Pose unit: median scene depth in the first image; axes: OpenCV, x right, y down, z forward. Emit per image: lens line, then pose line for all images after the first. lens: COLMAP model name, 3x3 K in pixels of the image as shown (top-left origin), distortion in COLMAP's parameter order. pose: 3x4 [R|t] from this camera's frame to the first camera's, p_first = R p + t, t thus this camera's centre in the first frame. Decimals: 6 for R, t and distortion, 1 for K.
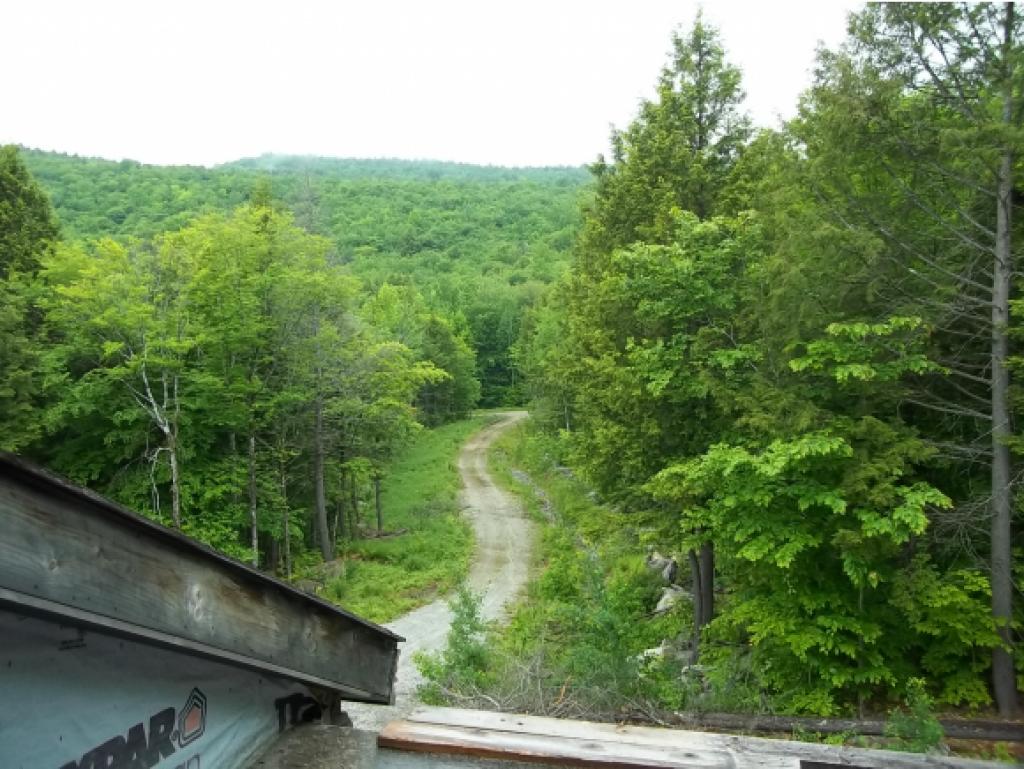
lens RADIAL K [[954.5, 0, 507.6], [0, 954.5, 381.5], [0, 0, 1]] dist [0.001431, 0.000000]
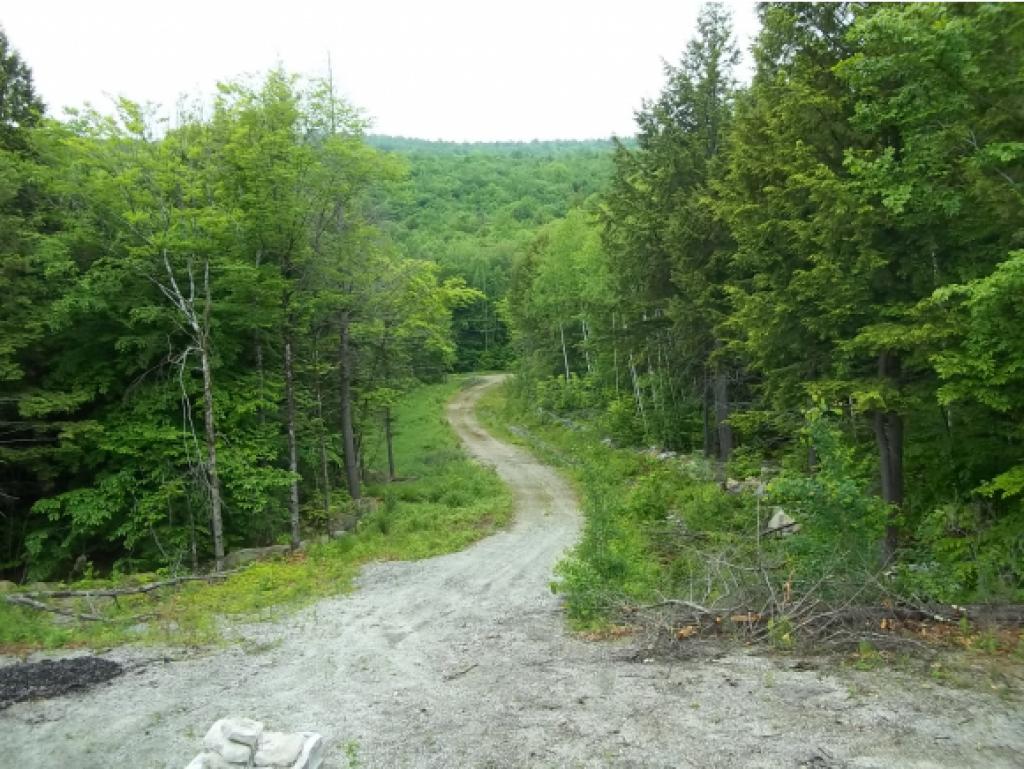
lens RADIAL K [[954.5, 0, 512.7], [0, 954.5, 386.8], [0, 0, 1]] dist [0.001431, 0.000000]
pose [[0.998296, -0.012304, 0.057043, -0.086134], [0.010737, 0.999559, 0.027696, 0.056045], [-0.057358, -0.027036, 0.997988, 0.097319]]
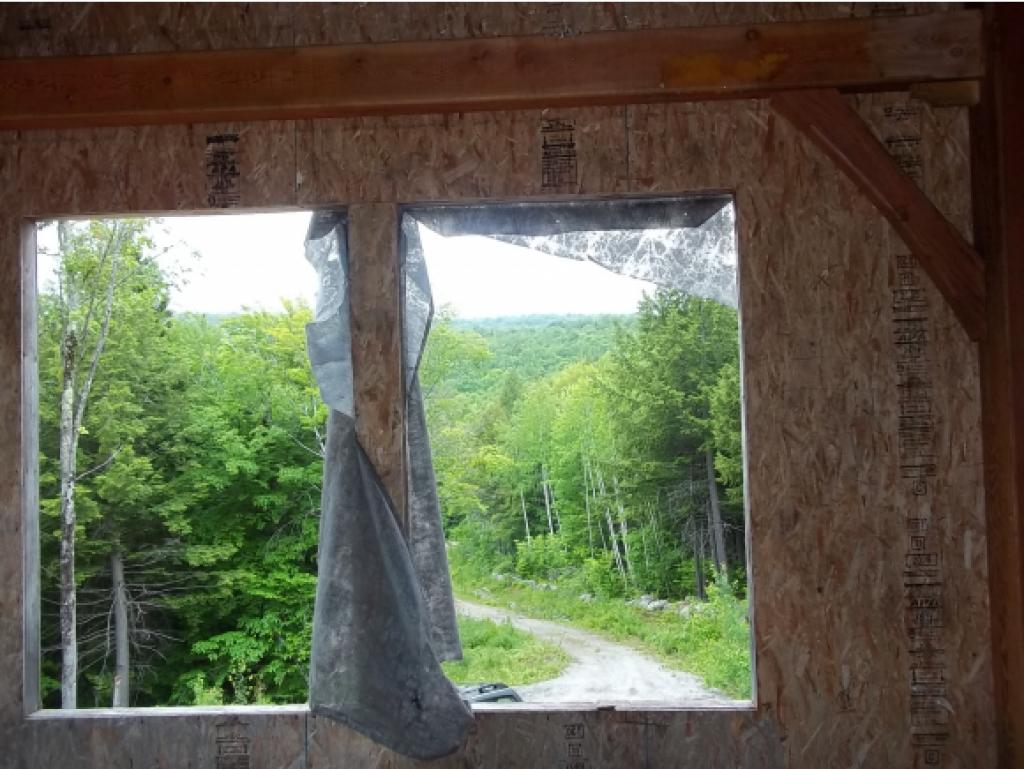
lens RADIAL K [[954.5, 0, 512.8], [0, 954.5, 385.8], [0, 0, 1]] dist [0.001431, 0.000000]
pose [[0.984766, -0.012281, 0.173449, -0.239024], [0.038910, 0.987772, -0.150972, 0.071639], [-0.169474, 0.155421, 0.973202, -0.003507]]
